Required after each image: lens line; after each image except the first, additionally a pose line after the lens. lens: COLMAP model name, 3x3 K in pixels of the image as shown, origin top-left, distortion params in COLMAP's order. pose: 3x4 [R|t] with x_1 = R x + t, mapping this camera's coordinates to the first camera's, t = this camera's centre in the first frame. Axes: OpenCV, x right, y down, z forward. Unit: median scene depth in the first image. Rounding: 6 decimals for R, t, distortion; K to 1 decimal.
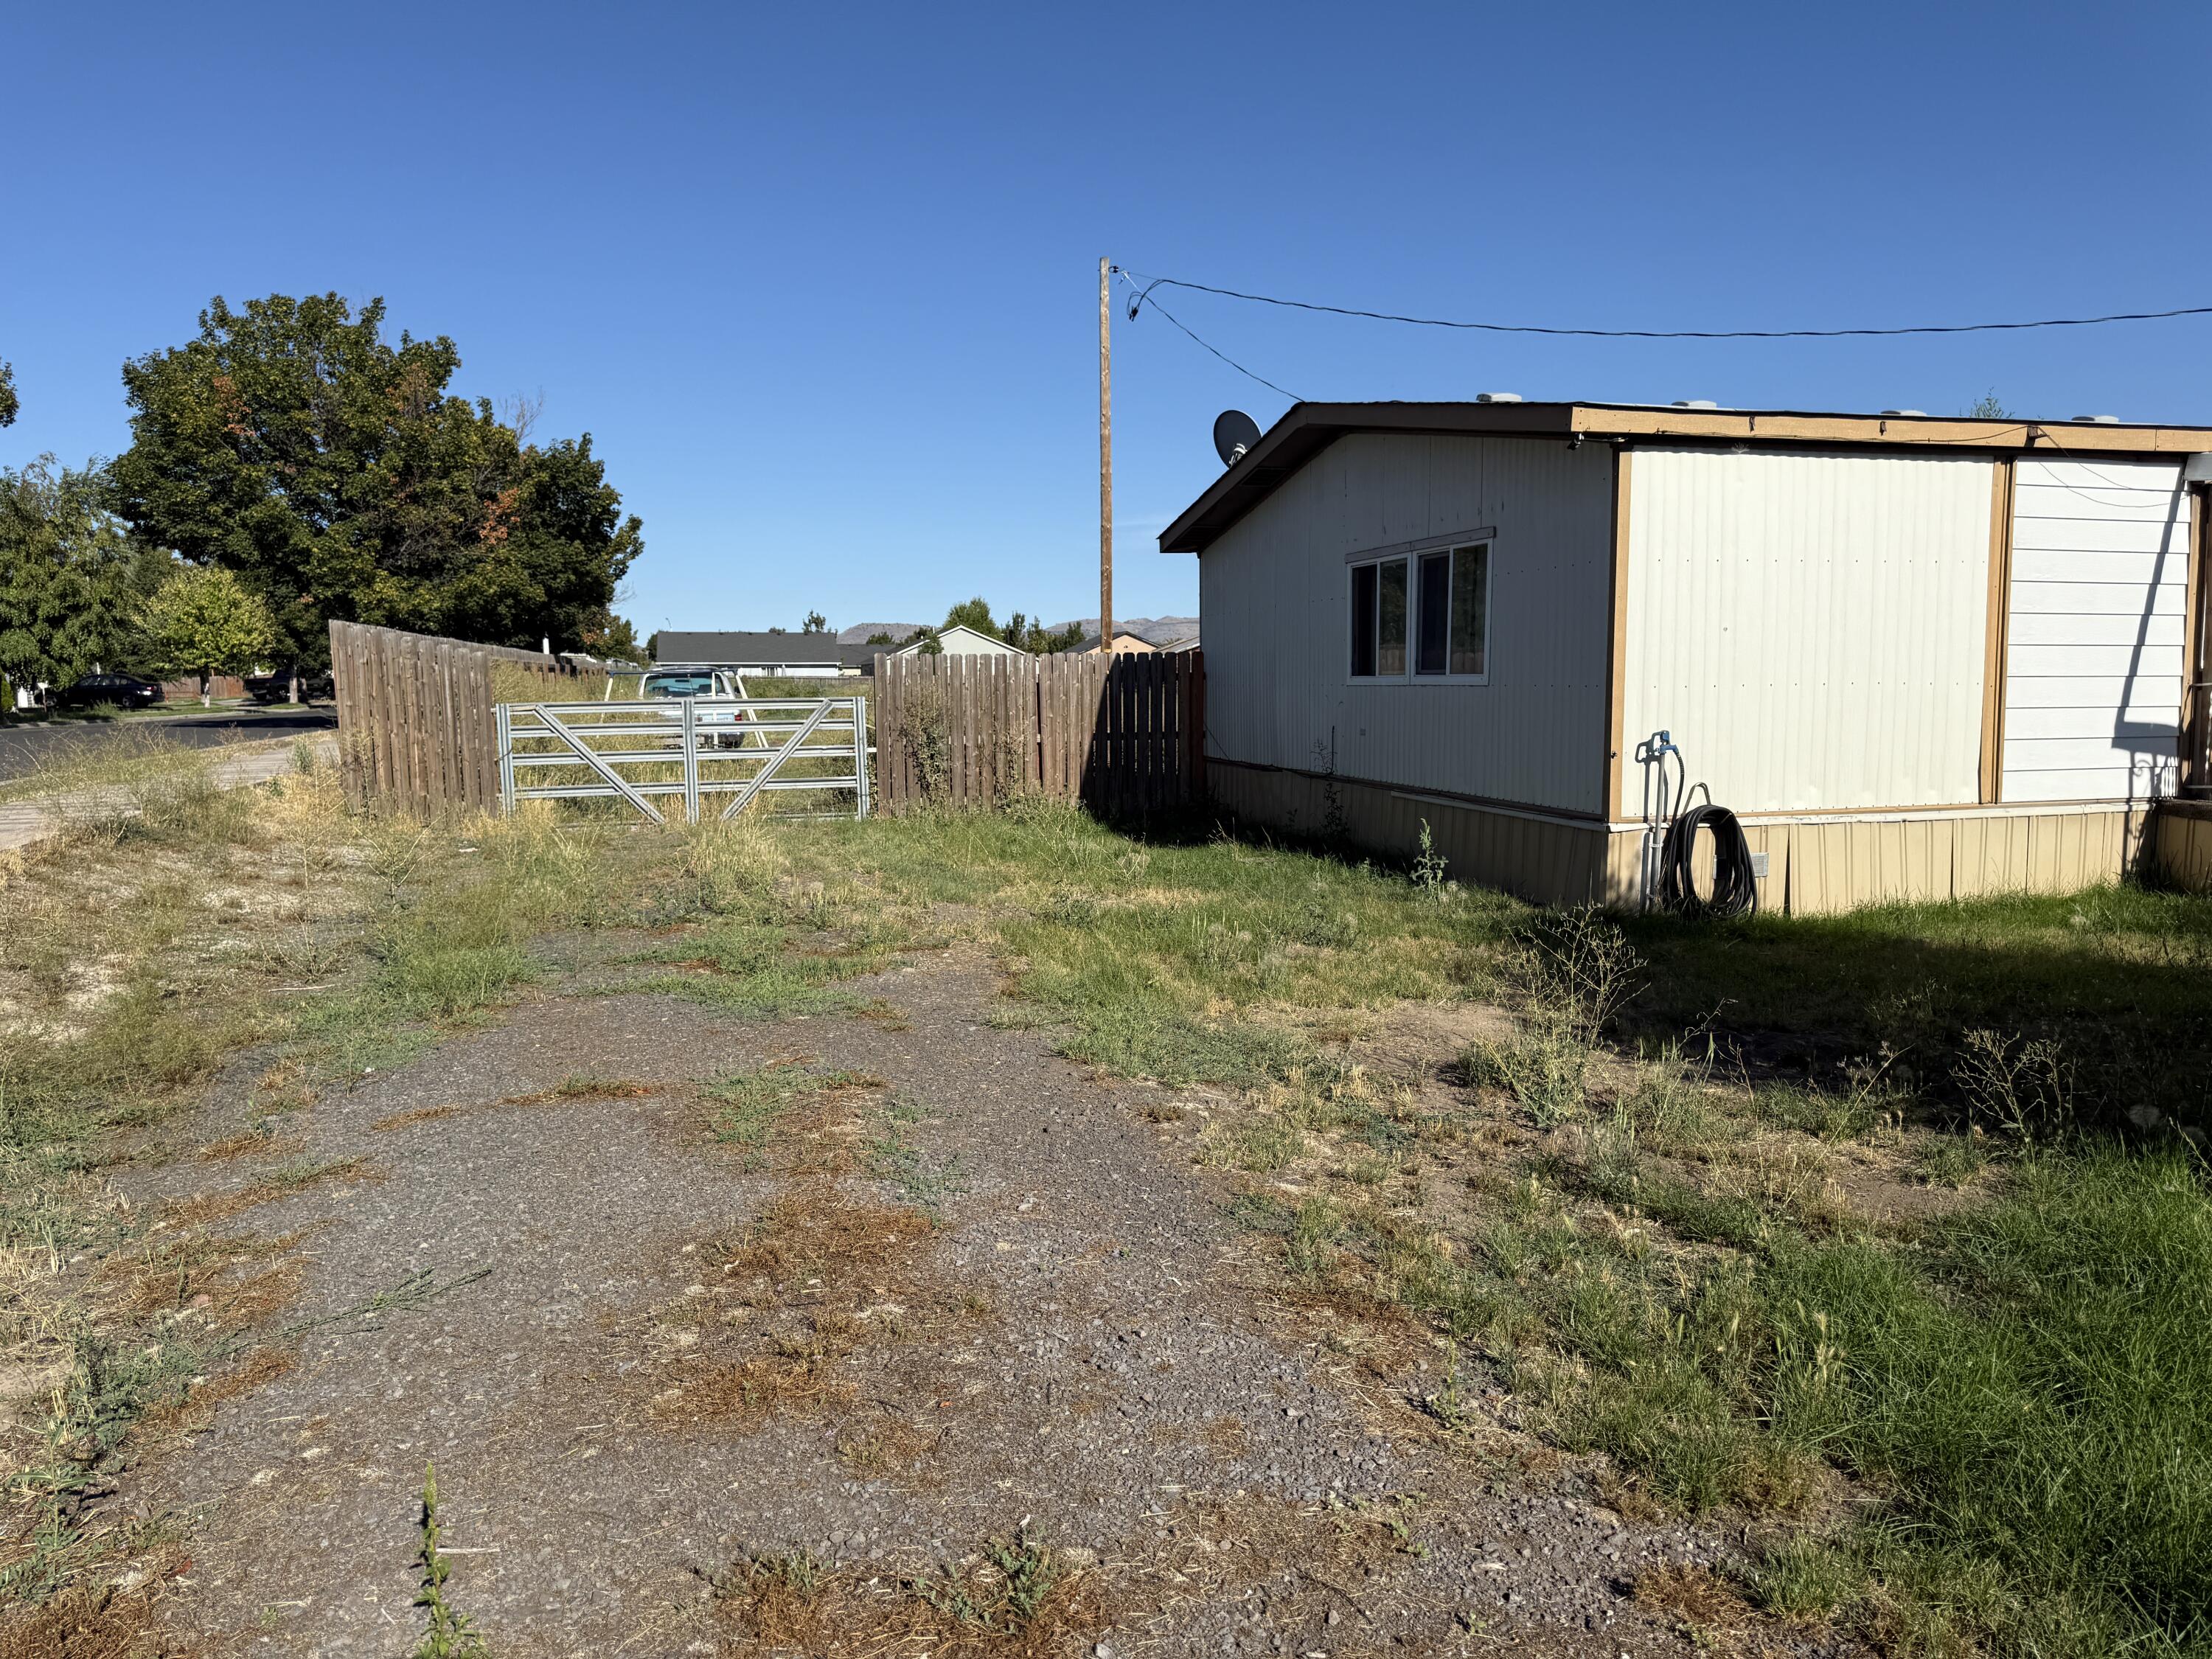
lens RADIAL K [[1555.9, 0, 1106.0], [0, 1555.9, 829.5], [0, 0, 1]] dist [-0.001922, -0.079738]
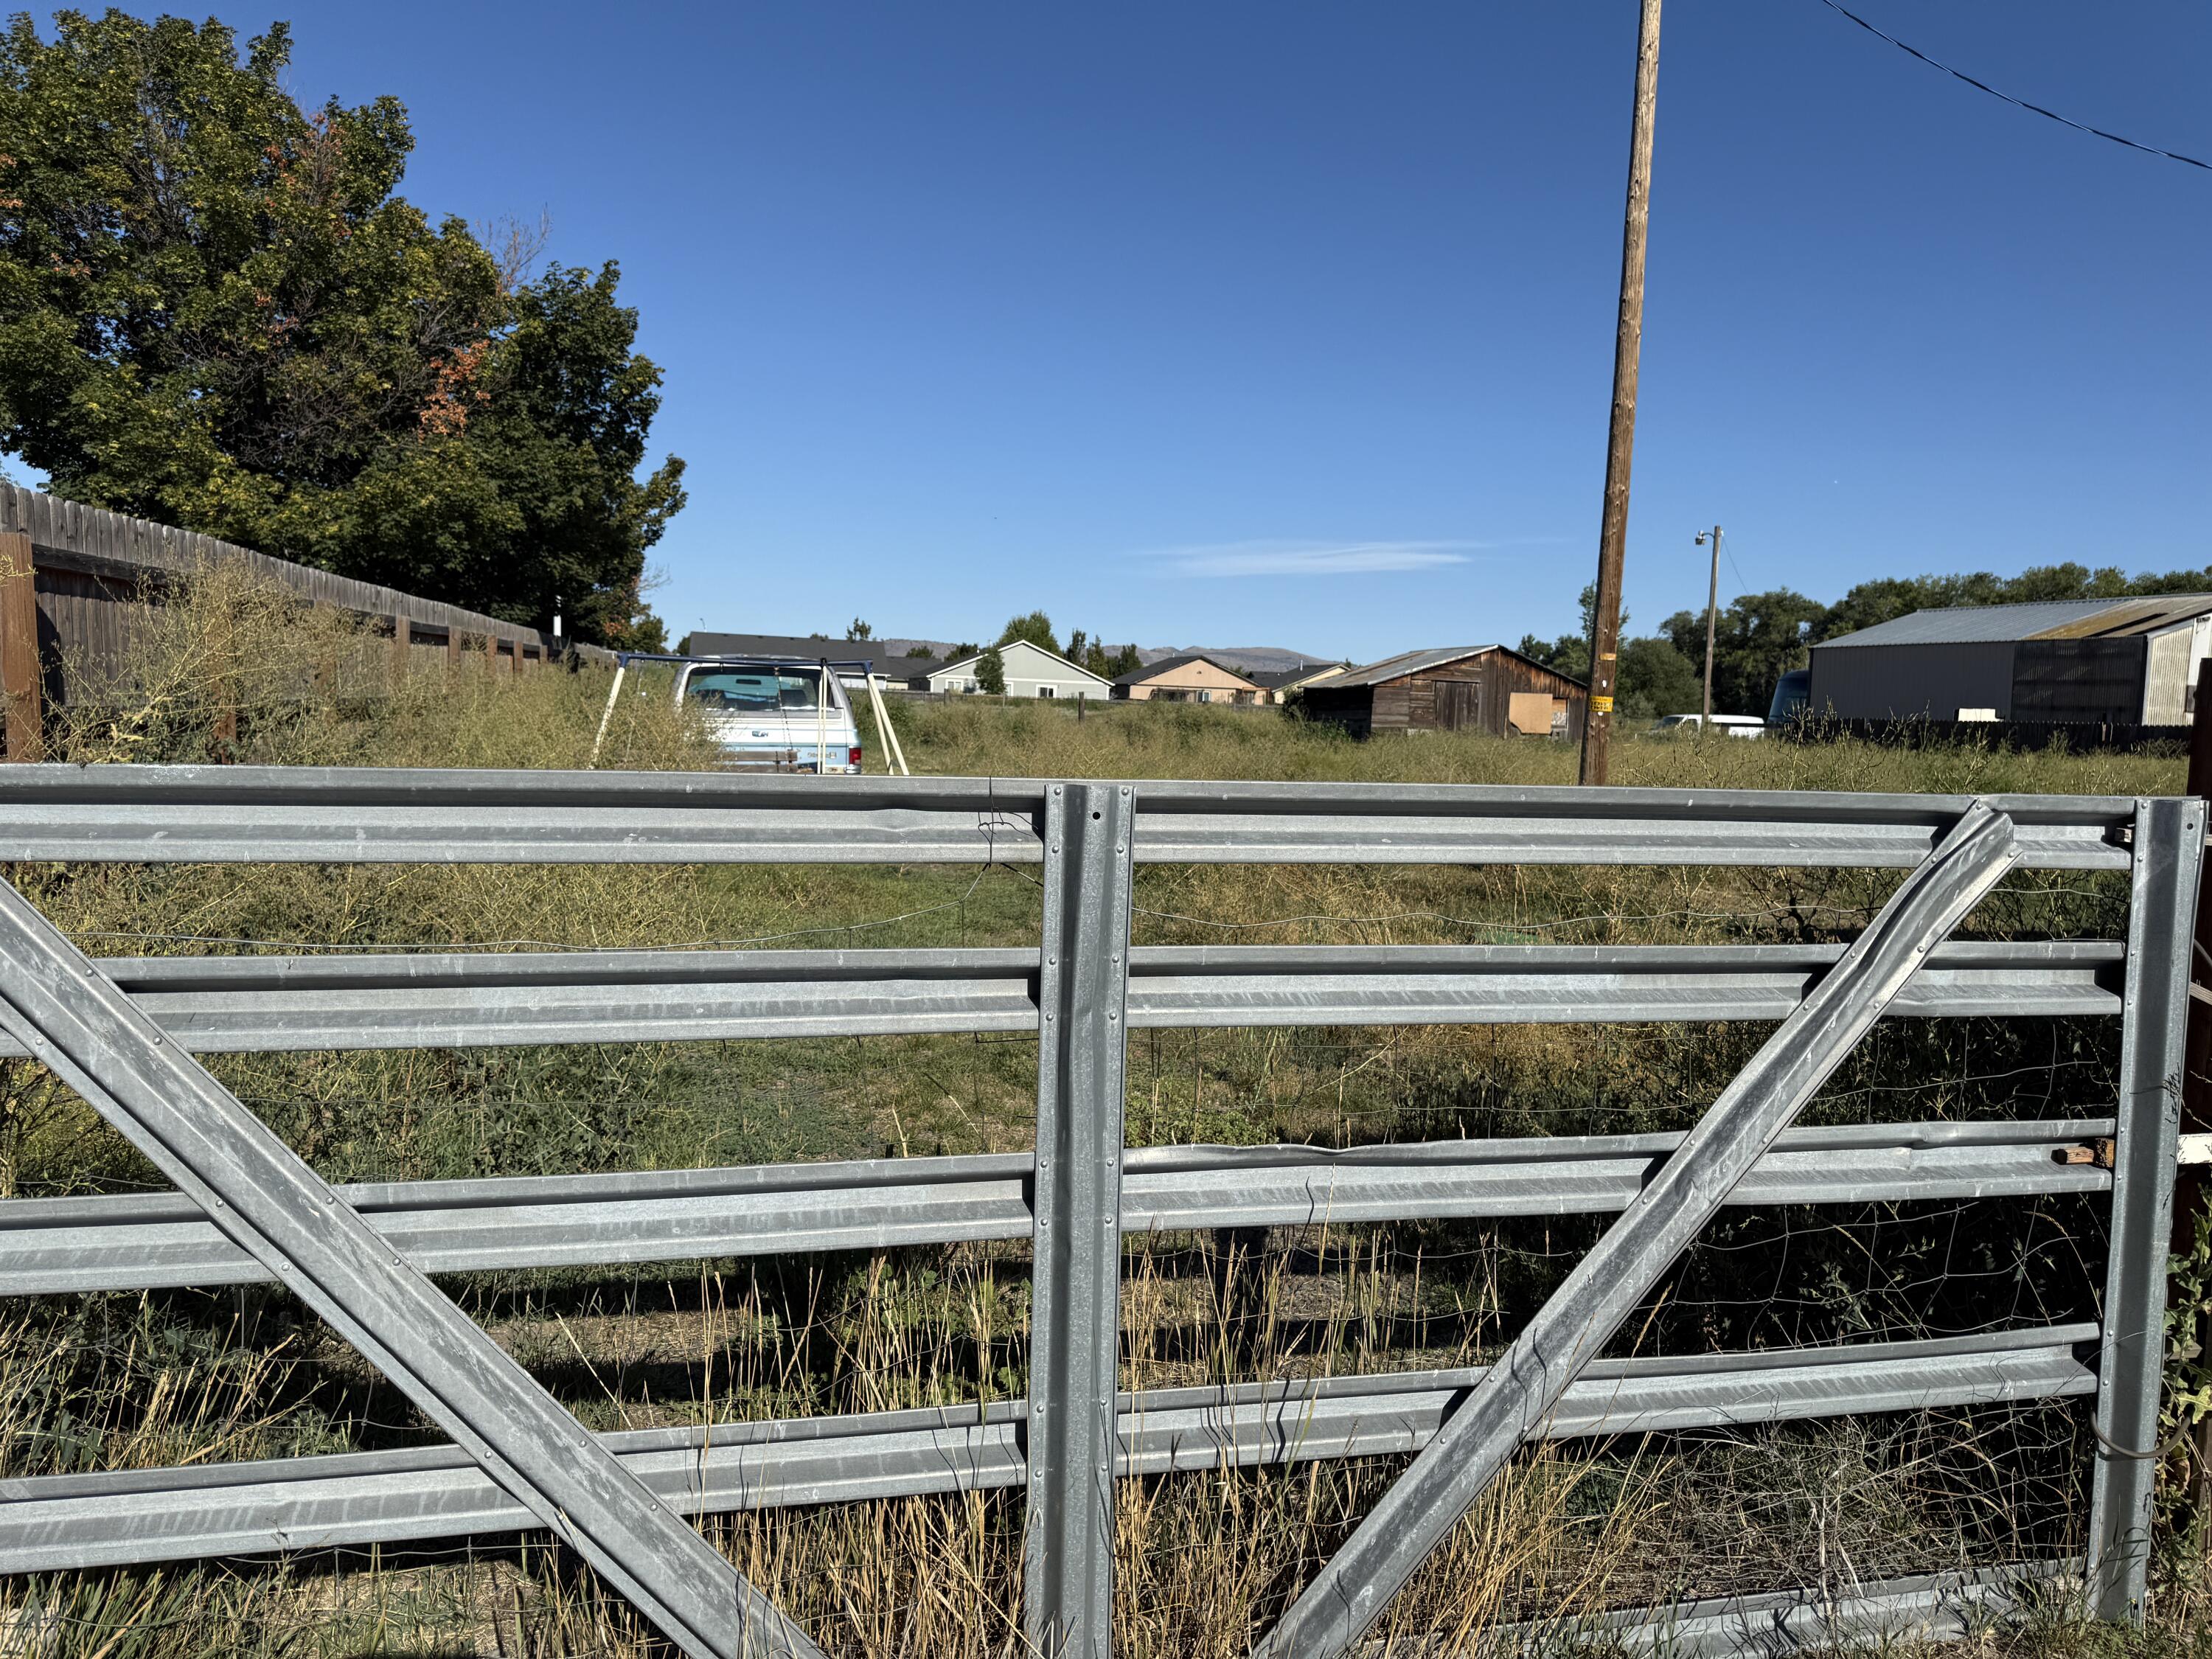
lens RADIAL K [[1555.9, 0, 1106.0], [0, 1555.9, 829.5], [0, 0, 1]] dist [-0.001922, -0.079738]
pose [[0.998851, 0.046453, -0.011787, -0.123378], [-0.046638, 0.998785, -0.015924, -0.035008], [0.011033, 0.016455, 0.999804, 0.397209]]
